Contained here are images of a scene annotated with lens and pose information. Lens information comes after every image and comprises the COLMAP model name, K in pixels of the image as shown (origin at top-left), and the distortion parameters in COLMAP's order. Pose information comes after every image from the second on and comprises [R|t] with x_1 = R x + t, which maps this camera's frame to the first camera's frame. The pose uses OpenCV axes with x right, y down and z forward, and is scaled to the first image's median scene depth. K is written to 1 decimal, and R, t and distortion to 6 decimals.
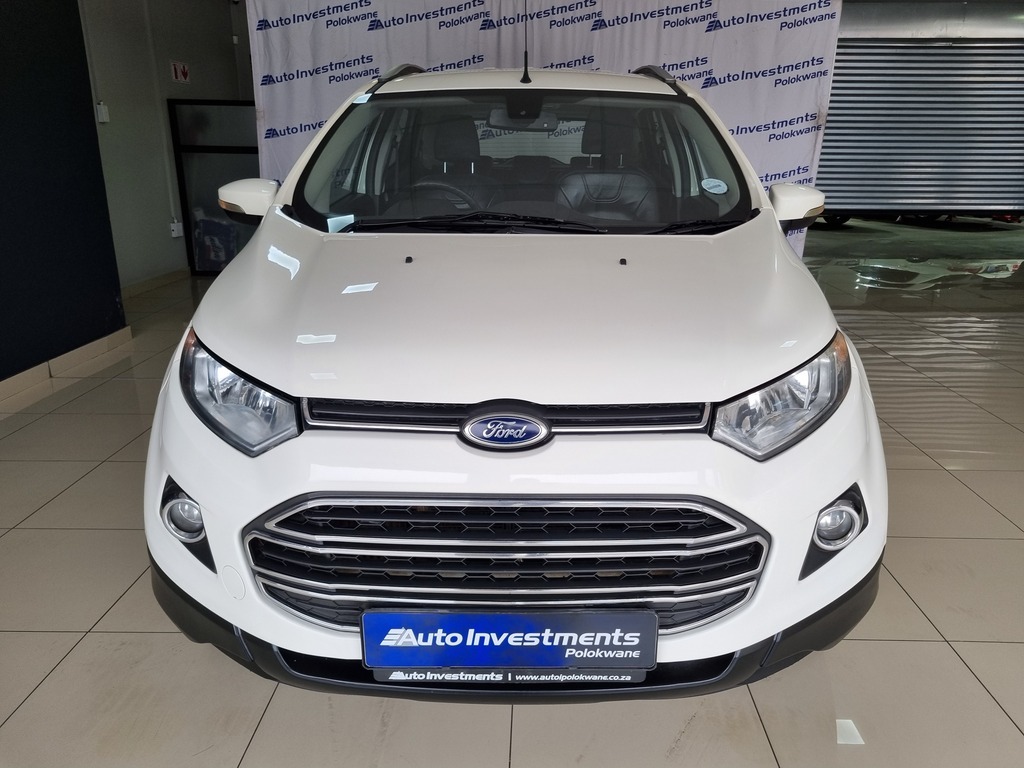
lens RADIAL K [[762.7, 0, 525.2], [0, 762.7, 386.7], [0, 0, 1]] dist [0.039848, -0.037974]
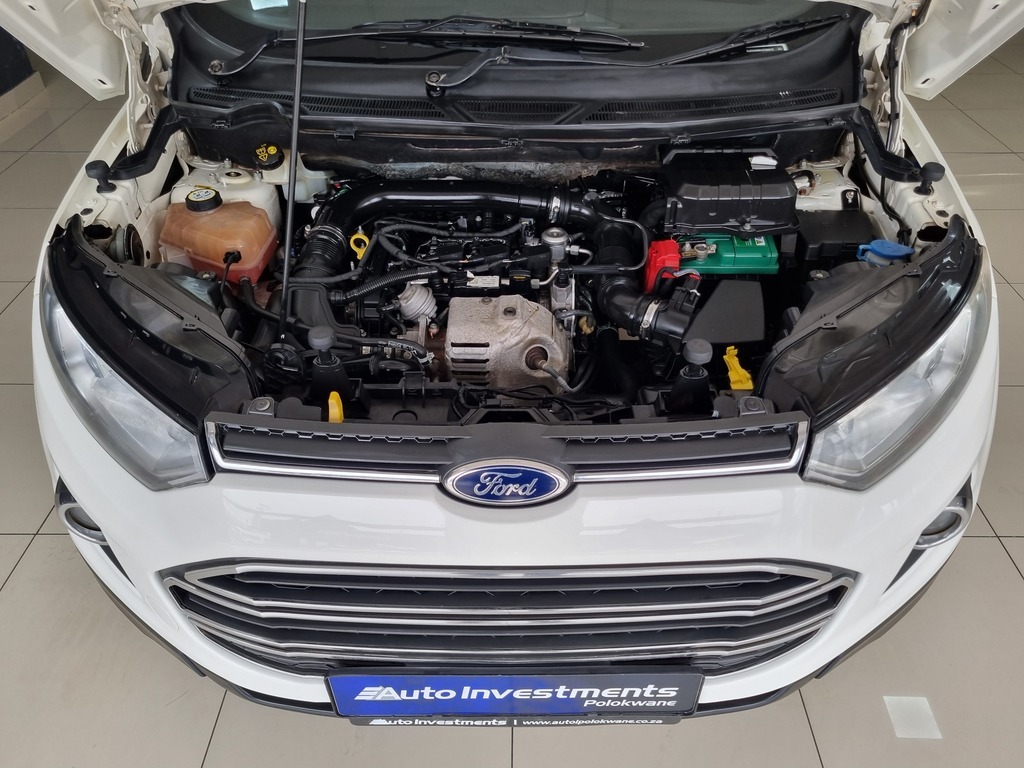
lens RADIAL K [[766.7, 0, 515.3], [0, 766.7, 385.4], [0, 0, 1]] dist [-0.002303, -0.000725]
pose [[0.999923, -0.012362, 0.001457, -0.017155], [0.010917, 0.927166, 0.374492, -0.269543], [-0.005980, -0.374447, 0.927229, 0.378068]]
